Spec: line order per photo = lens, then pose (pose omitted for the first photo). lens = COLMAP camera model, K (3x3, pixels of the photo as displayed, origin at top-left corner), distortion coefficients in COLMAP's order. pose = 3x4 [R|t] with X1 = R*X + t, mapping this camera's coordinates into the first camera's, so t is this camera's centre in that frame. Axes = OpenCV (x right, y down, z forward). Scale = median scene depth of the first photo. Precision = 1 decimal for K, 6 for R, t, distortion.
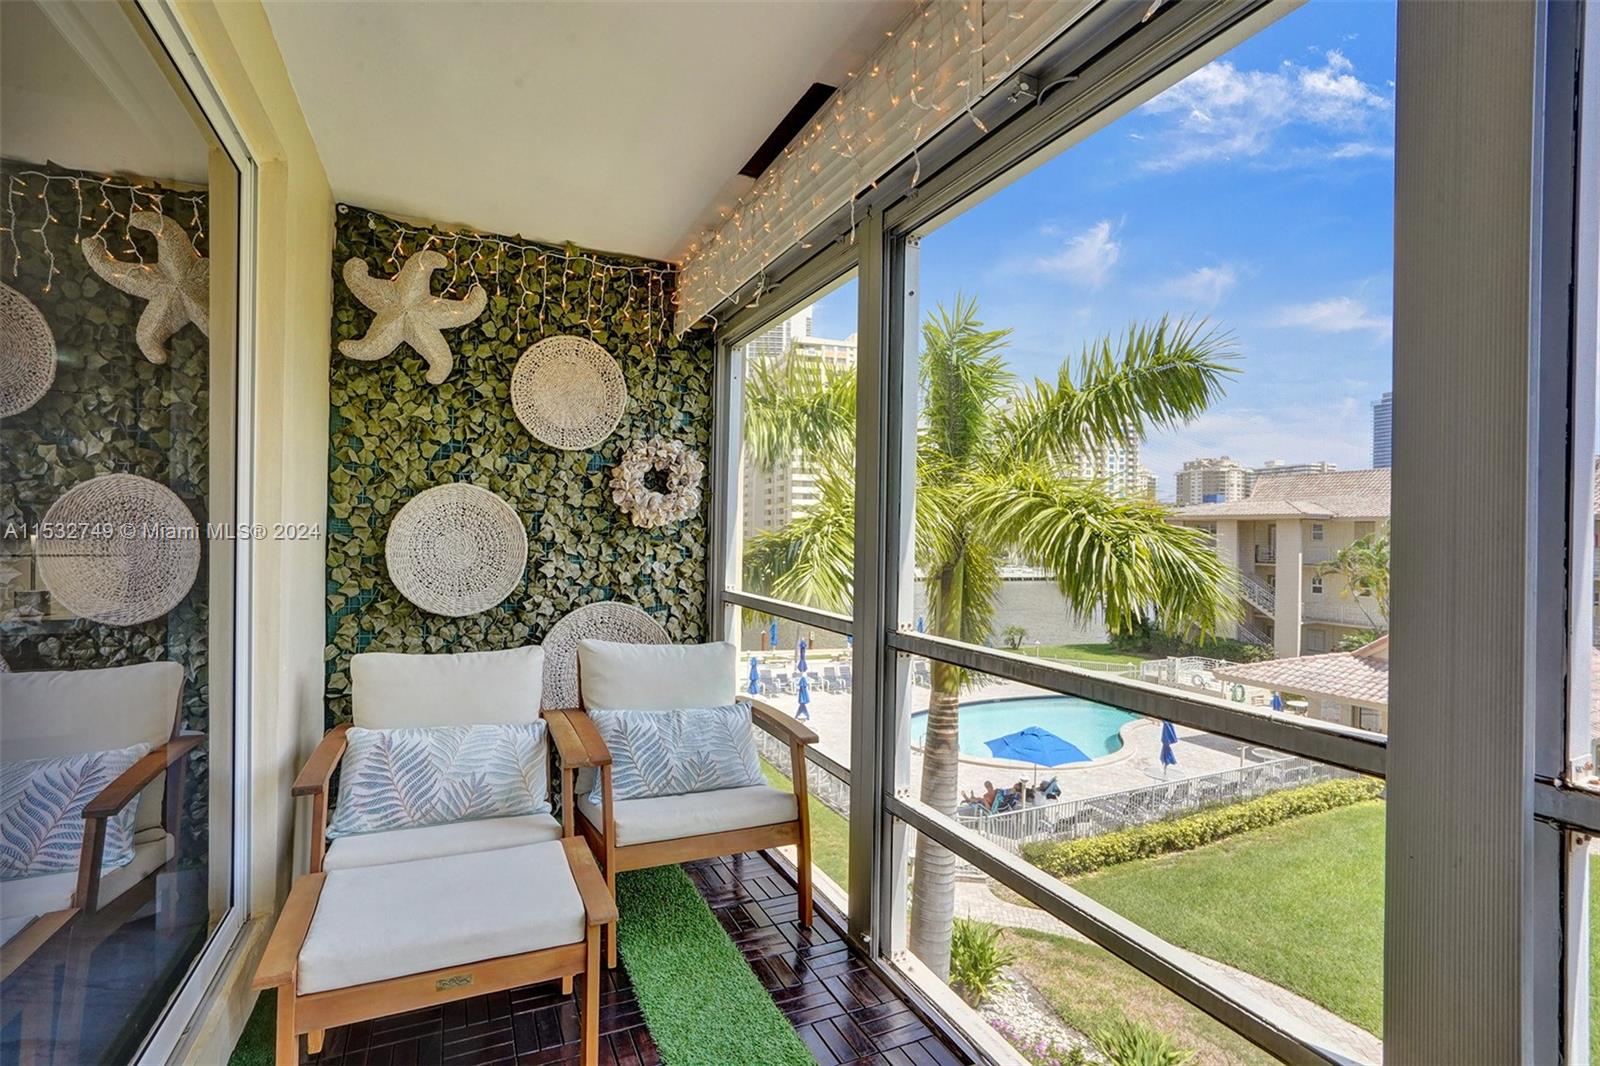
lens RADIAL K [[759.6, 0, 789.6], [0, 759.6, 519.2], [0, 0, 1]] dist [-0.022224, 0.012431]
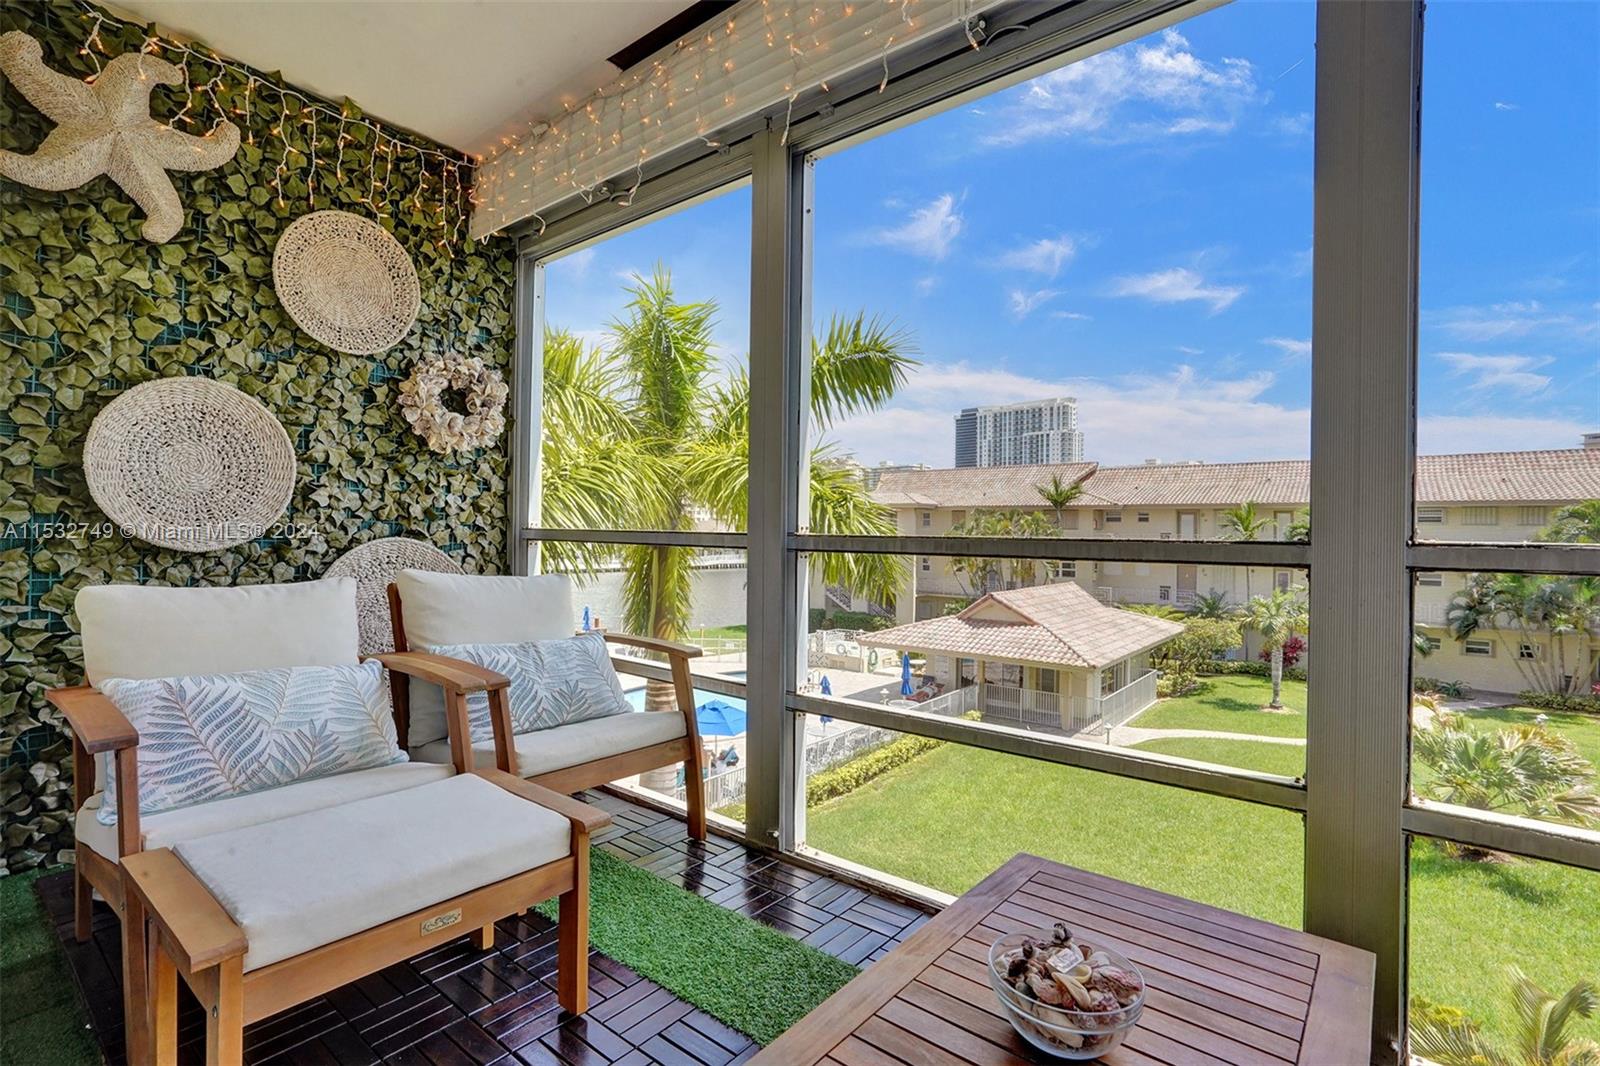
lens RADIAL K [[759.6, 0, 803.1], [0, 759.6, 513.8], [0, 0, 1]] dist [-0.022224, 0.012431]
pose [[0.896000, 0.001398, 0.444053, -0.208330], [-0.003258, 0.999989, 0.003424, 0.077989], [-0.444043, -0.004515, 0.895994, 0.045533]]
